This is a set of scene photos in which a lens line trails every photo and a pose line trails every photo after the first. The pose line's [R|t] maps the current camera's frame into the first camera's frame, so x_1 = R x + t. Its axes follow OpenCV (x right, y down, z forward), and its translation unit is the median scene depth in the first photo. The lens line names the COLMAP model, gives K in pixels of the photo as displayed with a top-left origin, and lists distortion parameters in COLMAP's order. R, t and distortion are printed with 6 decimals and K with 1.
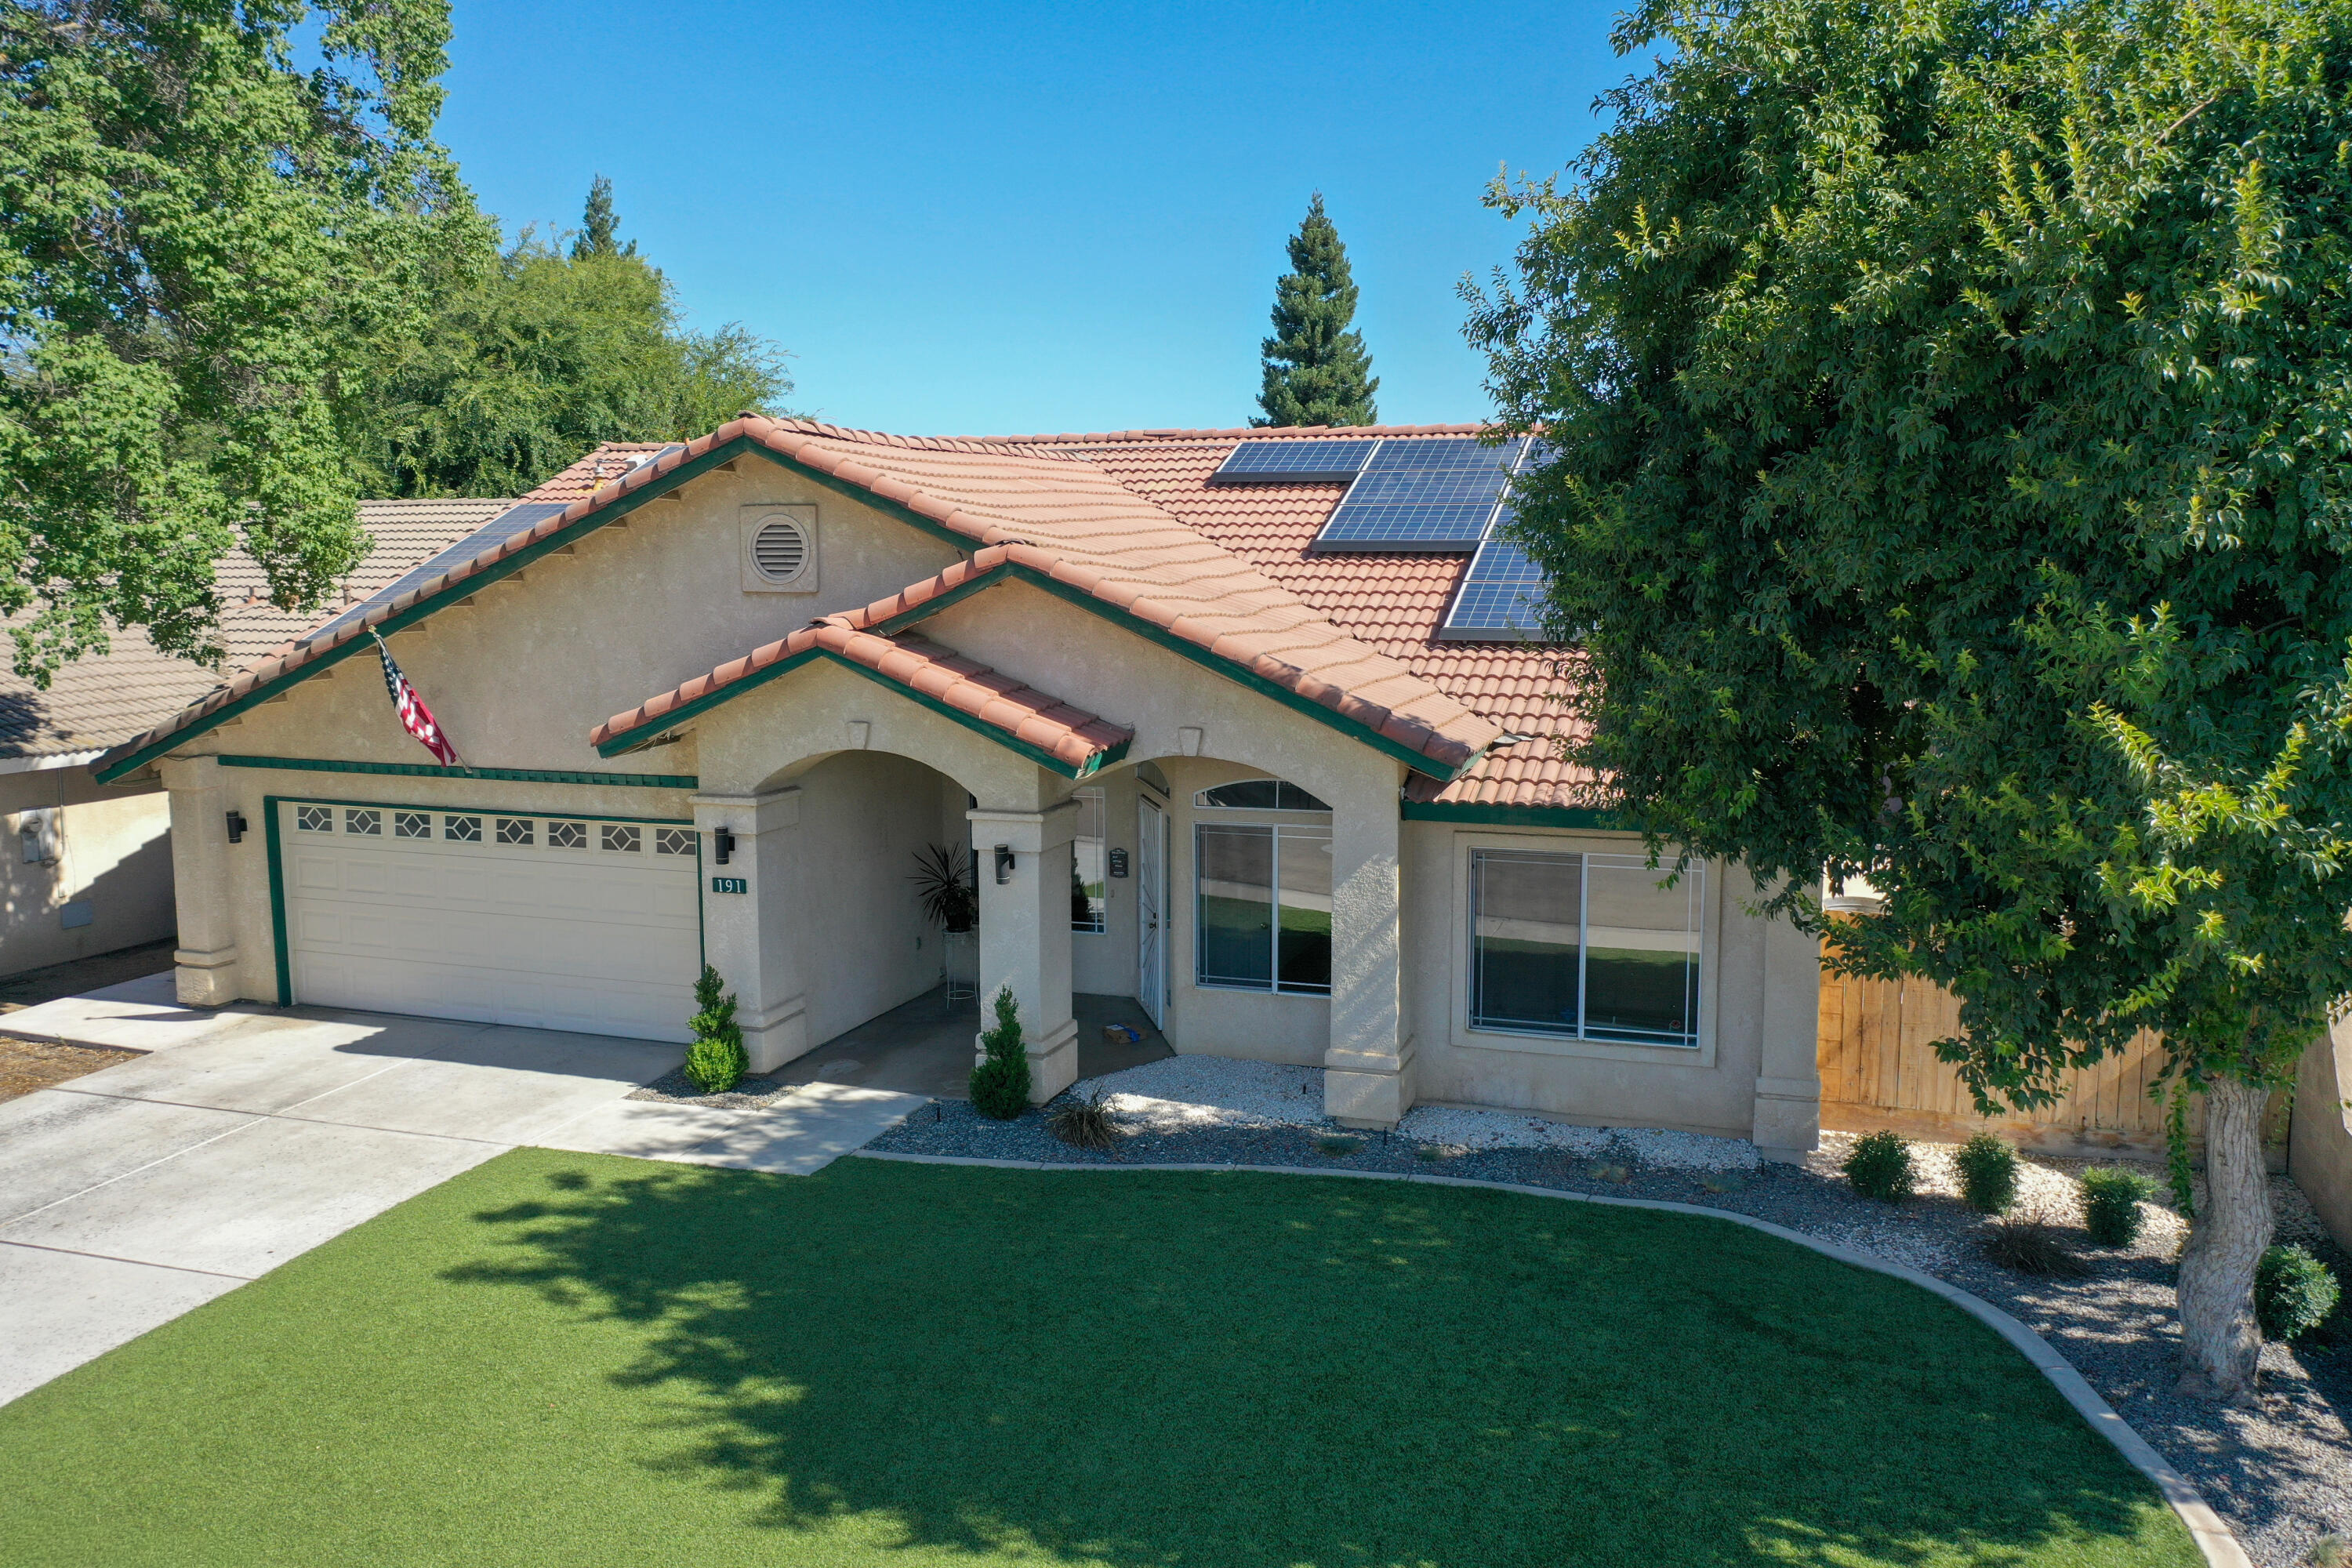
lens RADIAL K [[1869.5, 0, 1171.1], [0, 1869.5, 770.4], [0, 0, 1]] dist [-0.006245, 0.008988]
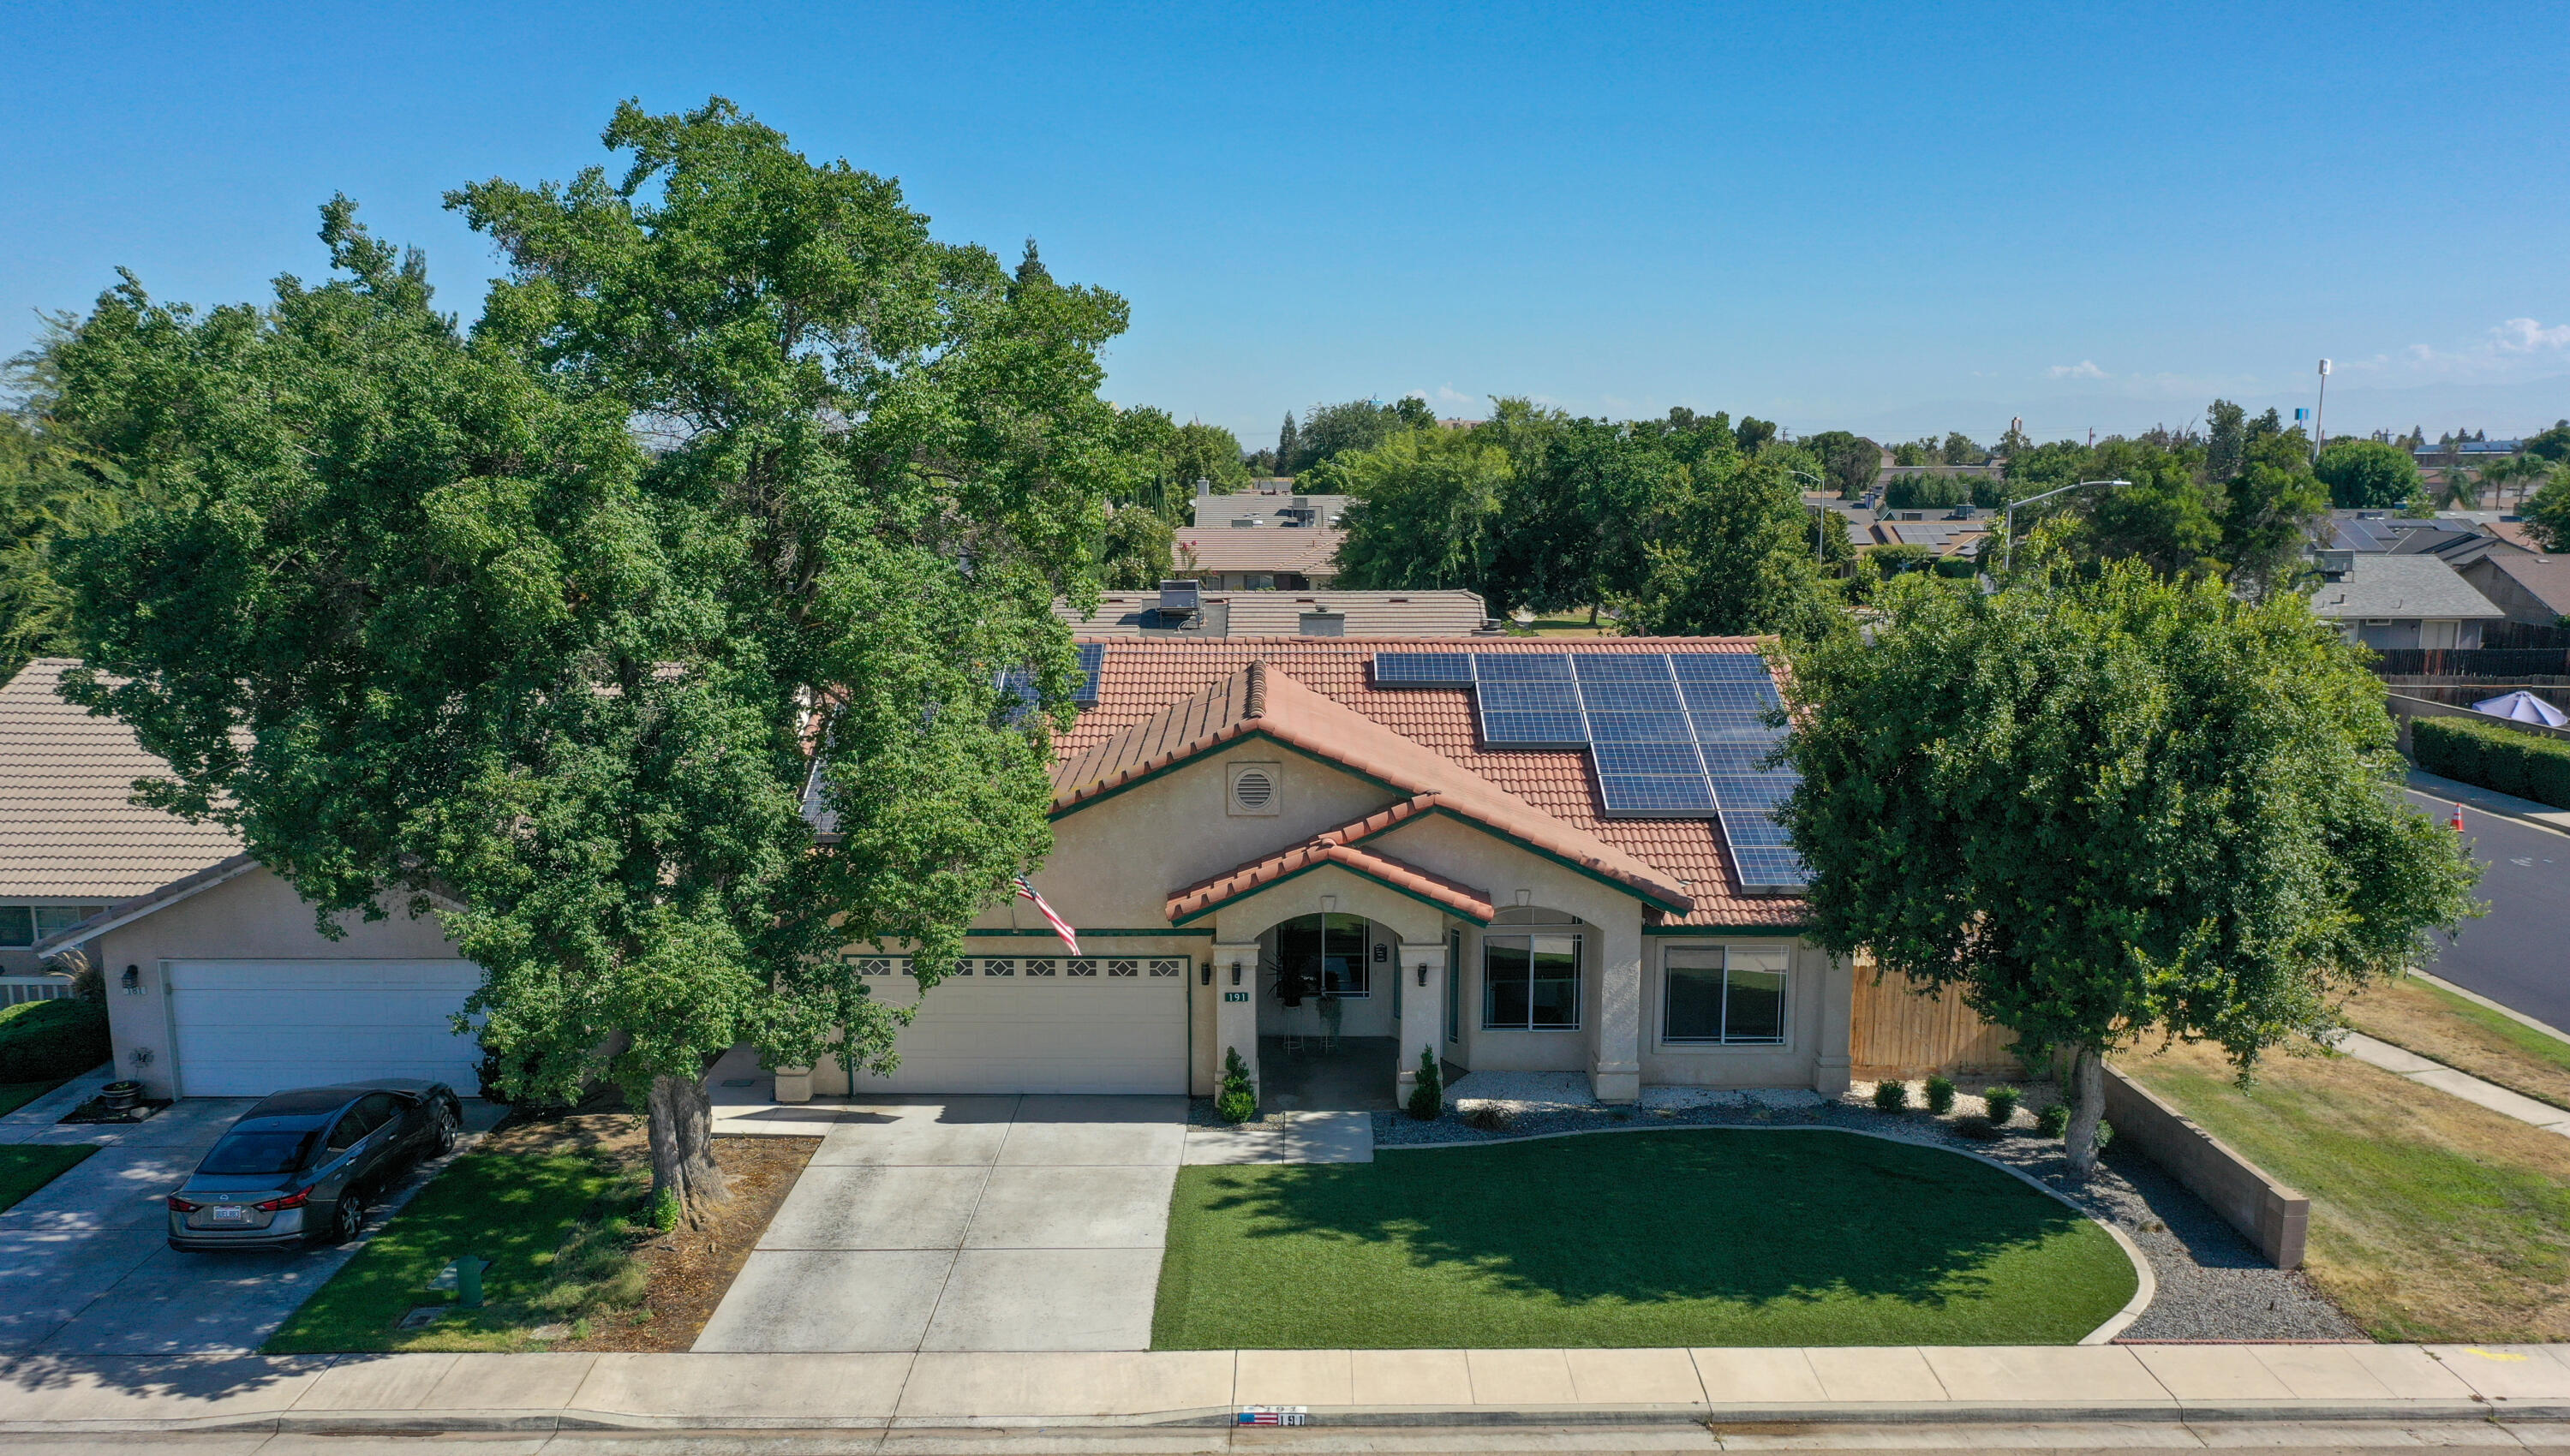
lens RADIAL K [[1986.9, 0, 1307.8], [0, 1986.9, 849.2], [0, 0, 1]] dist [-0.006853, 0.008817]
pose [[0.943662, -0.060144, 0.325400, -0.799346], [0.037325, 0.996415, 0.075925, -0.214133], [-0.328800, -0.059503, 0.942523, -0.708994]]
